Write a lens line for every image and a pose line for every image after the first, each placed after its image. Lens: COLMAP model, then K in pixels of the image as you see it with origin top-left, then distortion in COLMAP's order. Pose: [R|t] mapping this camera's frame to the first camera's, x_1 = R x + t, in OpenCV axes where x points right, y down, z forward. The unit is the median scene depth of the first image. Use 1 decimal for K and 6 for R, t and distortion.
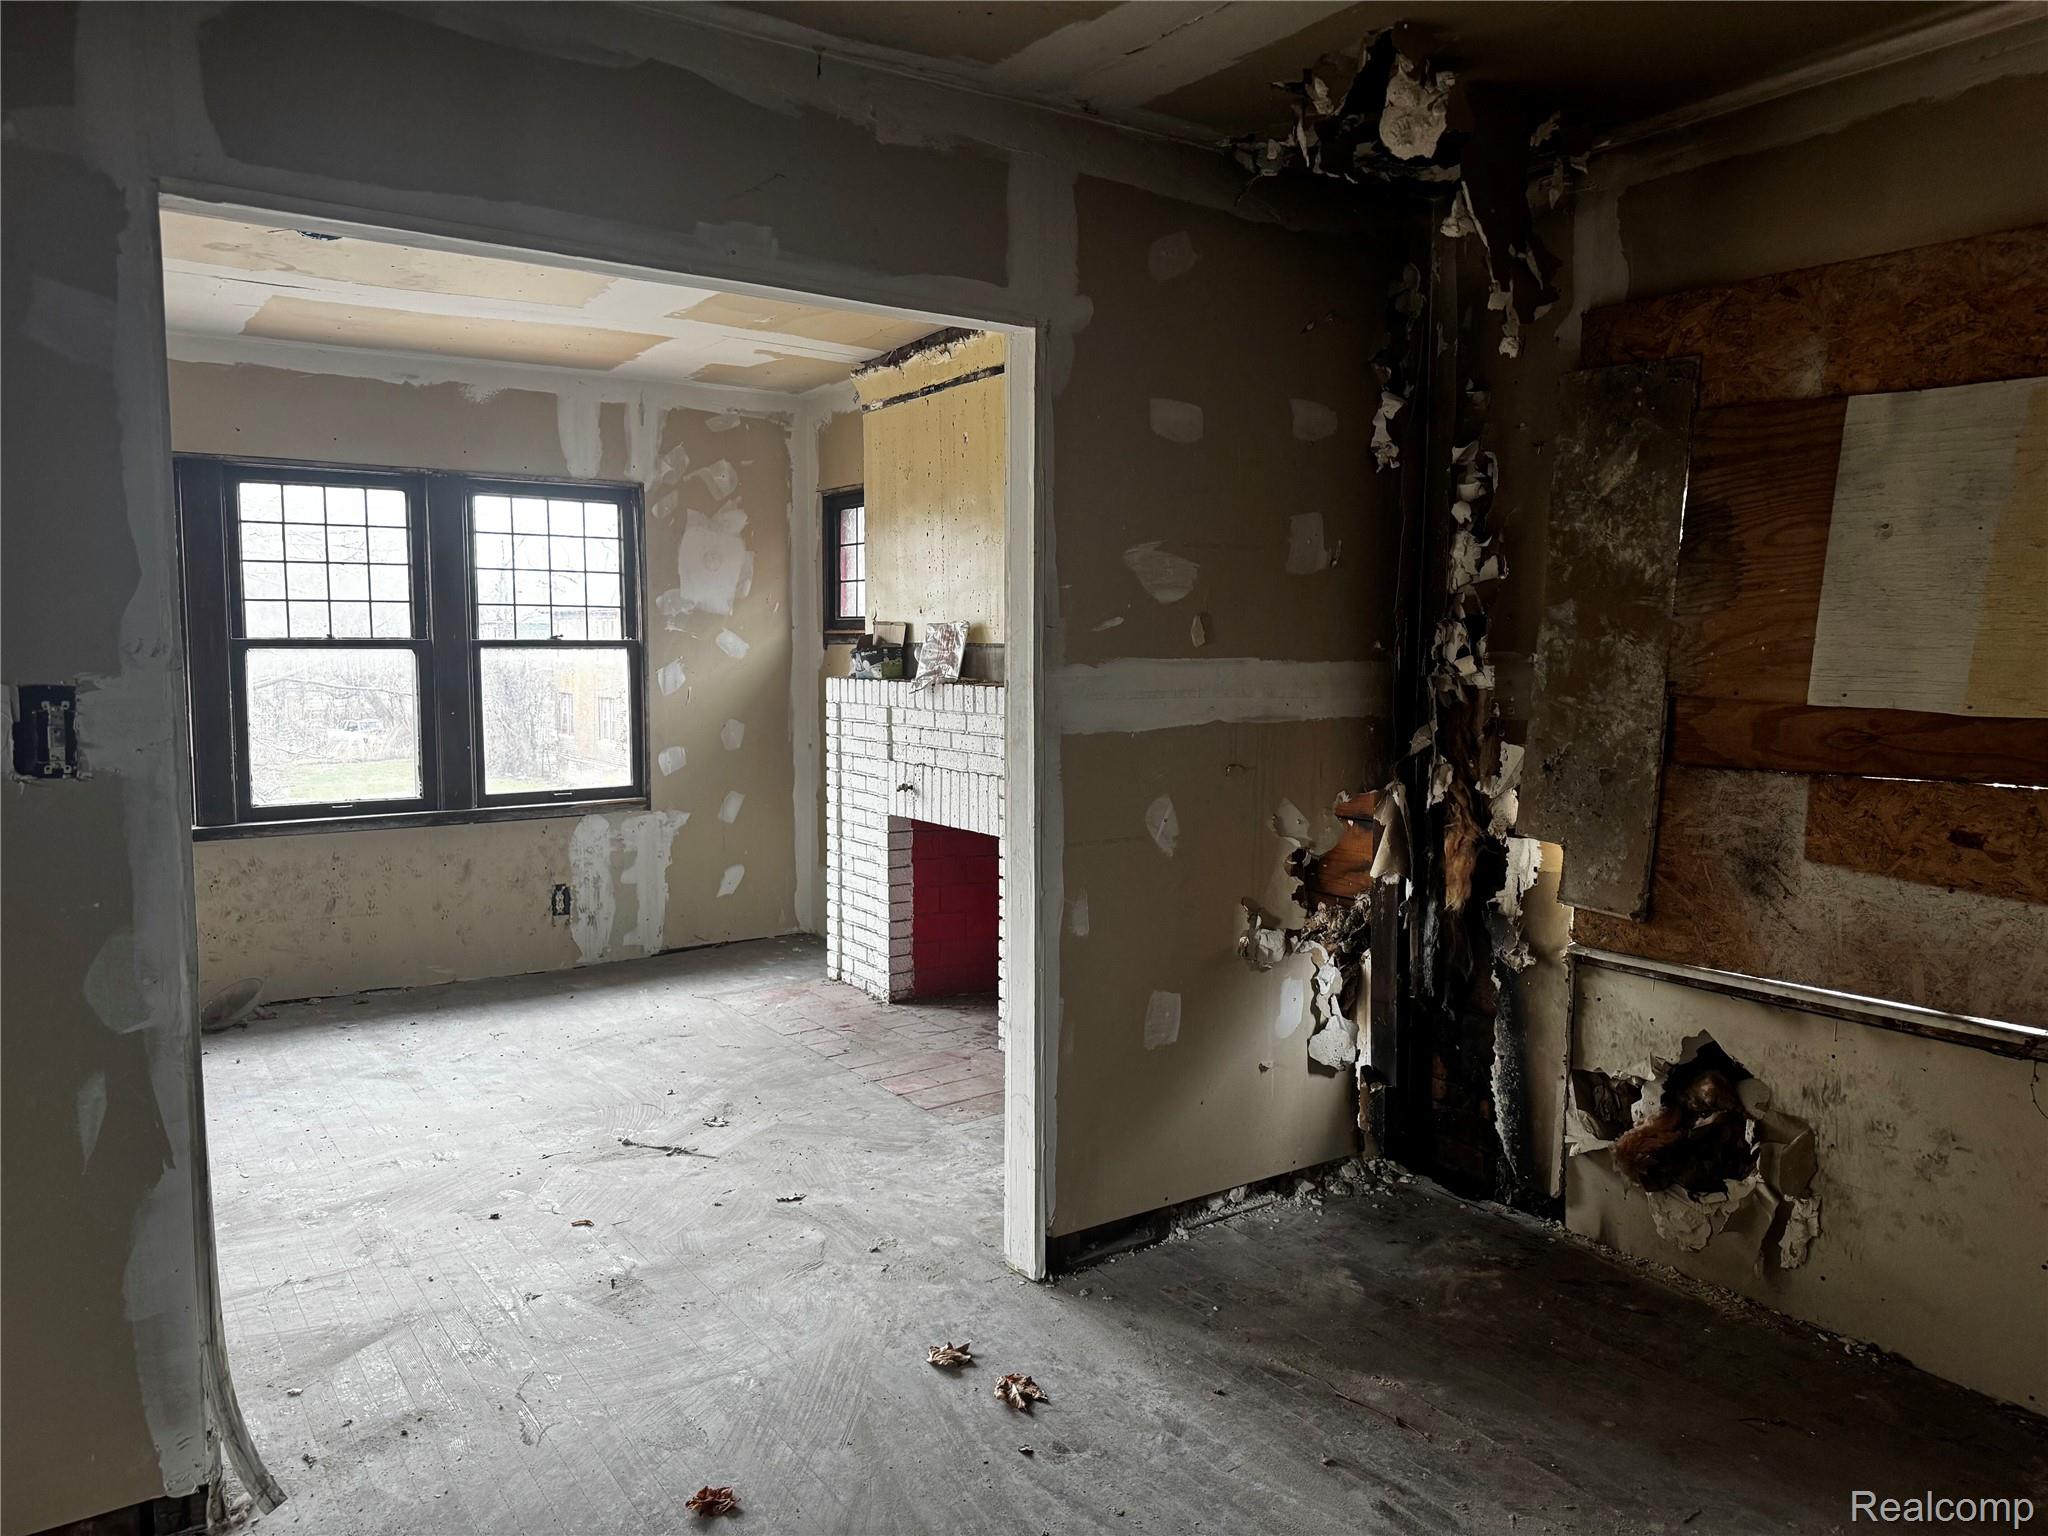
lens RADIAL K [[1426.6, 0, 1024.0], [0, 1426.6, 768.0], [0, 0, 1]] dist [0.109601, -0.137640]
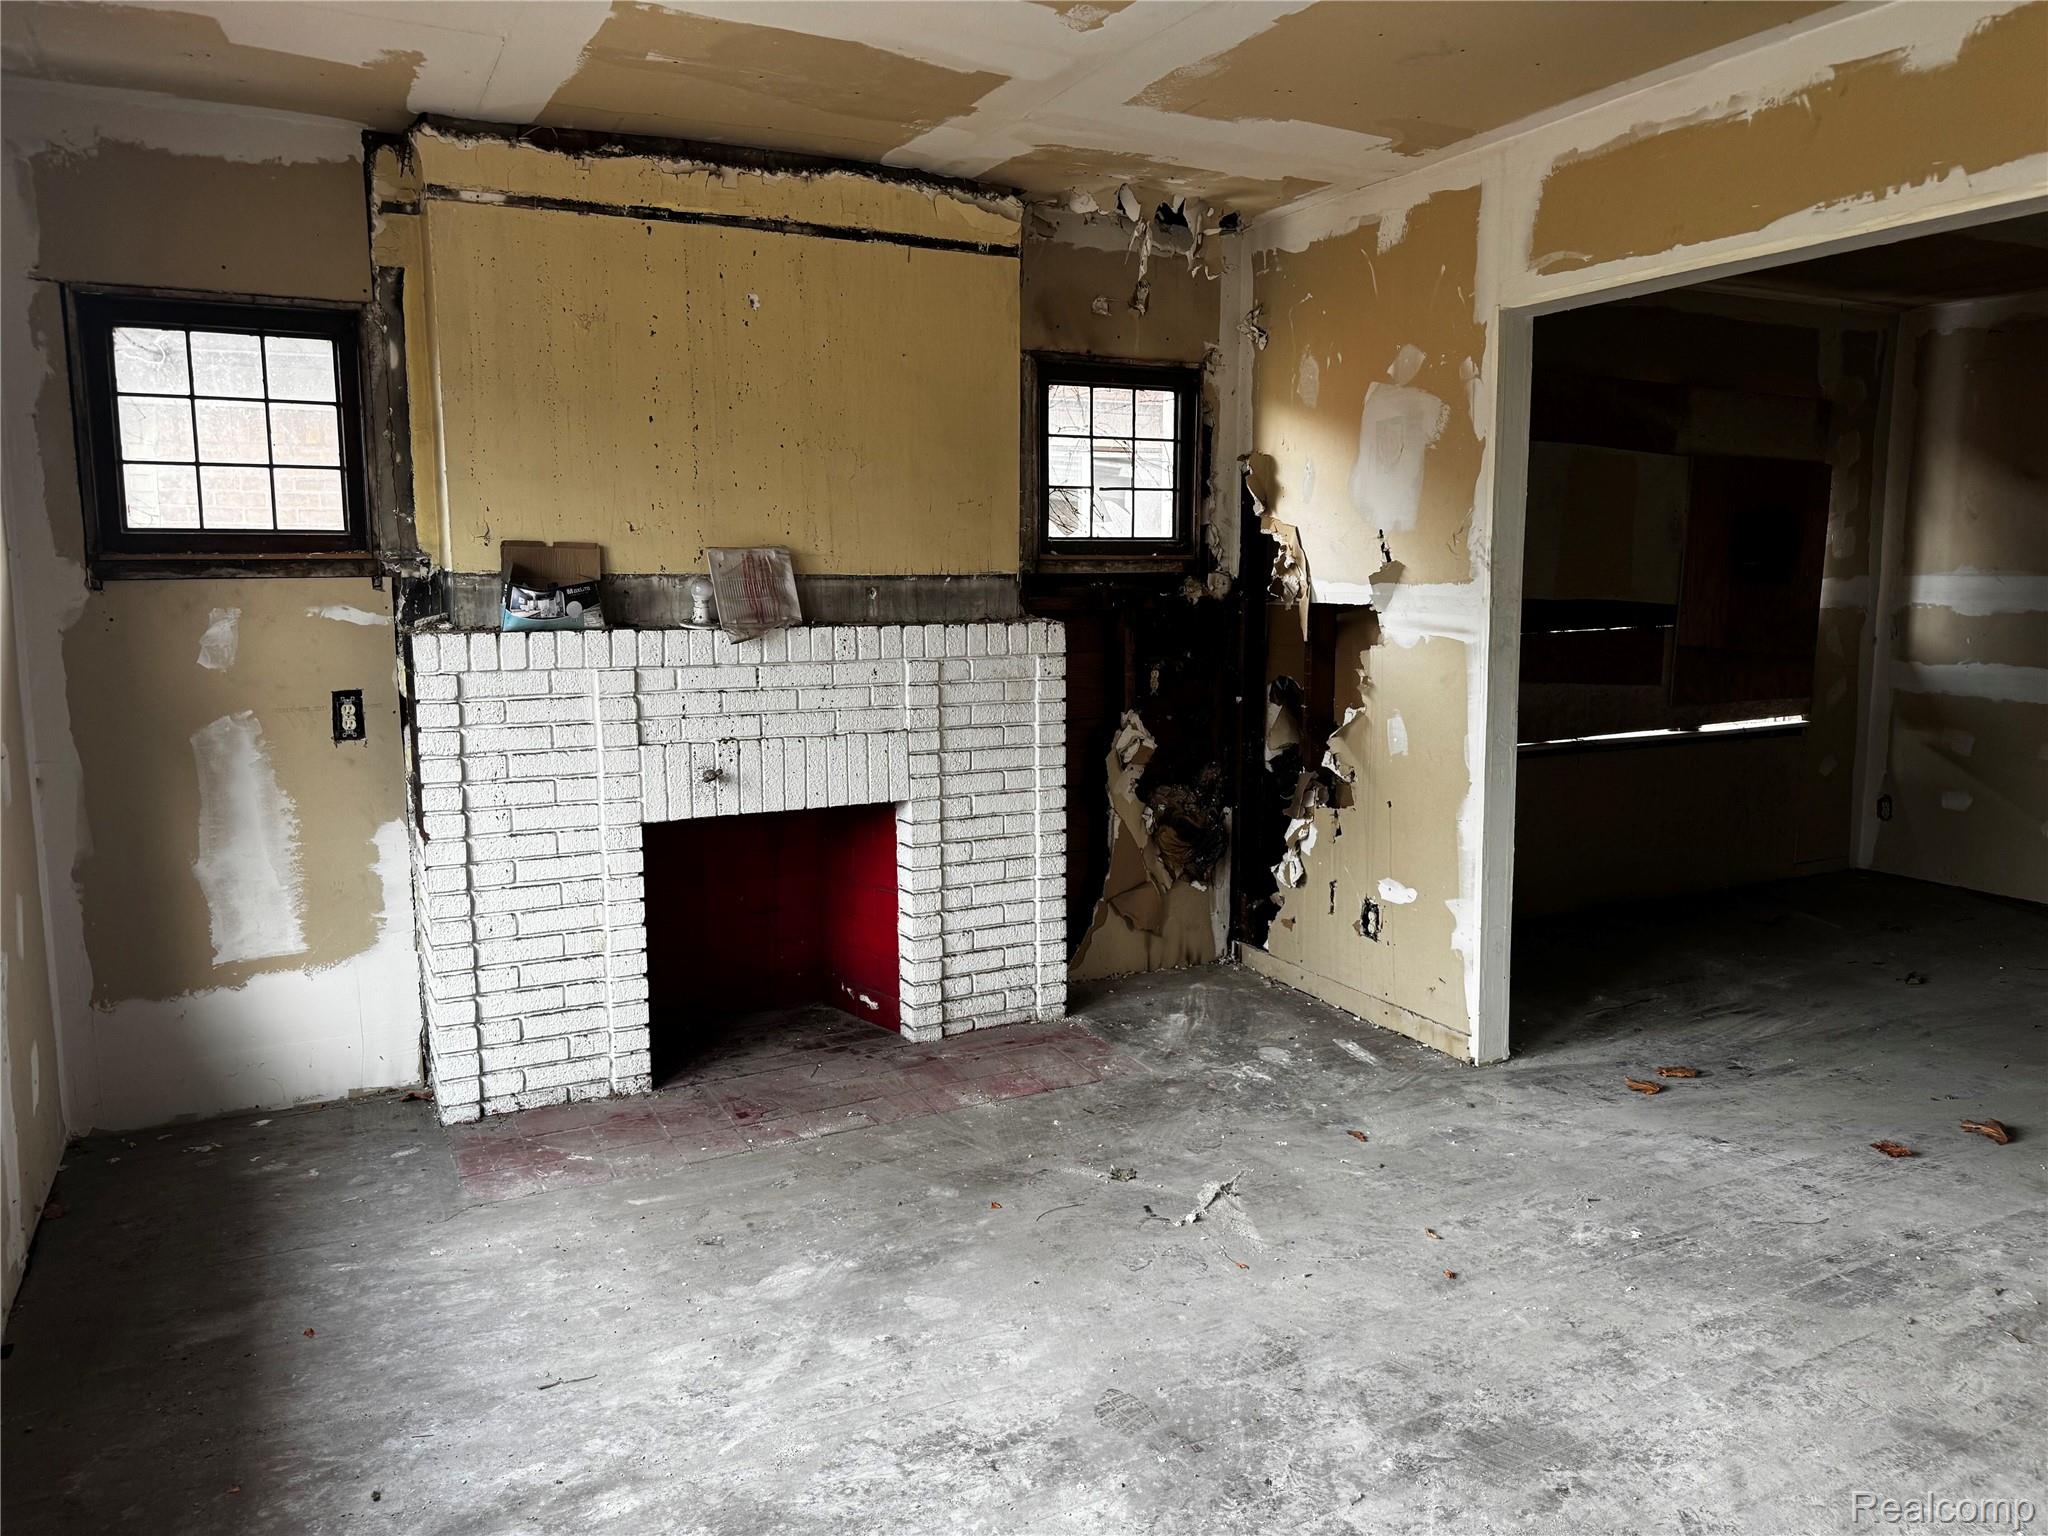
lens RADIAL K [[1426.6, 0, 1024.0], [0, 1426.6, 768.0], [0, 0, 1]] dist [0.109601, -0.137640]
pose [[0.135005, -0.137451, 0.981265, -0.776643], [0.100729, 0.987105, 0.124410, -0.064122], [-0.985712, 0.082046, 0.147109, 0.735324]]
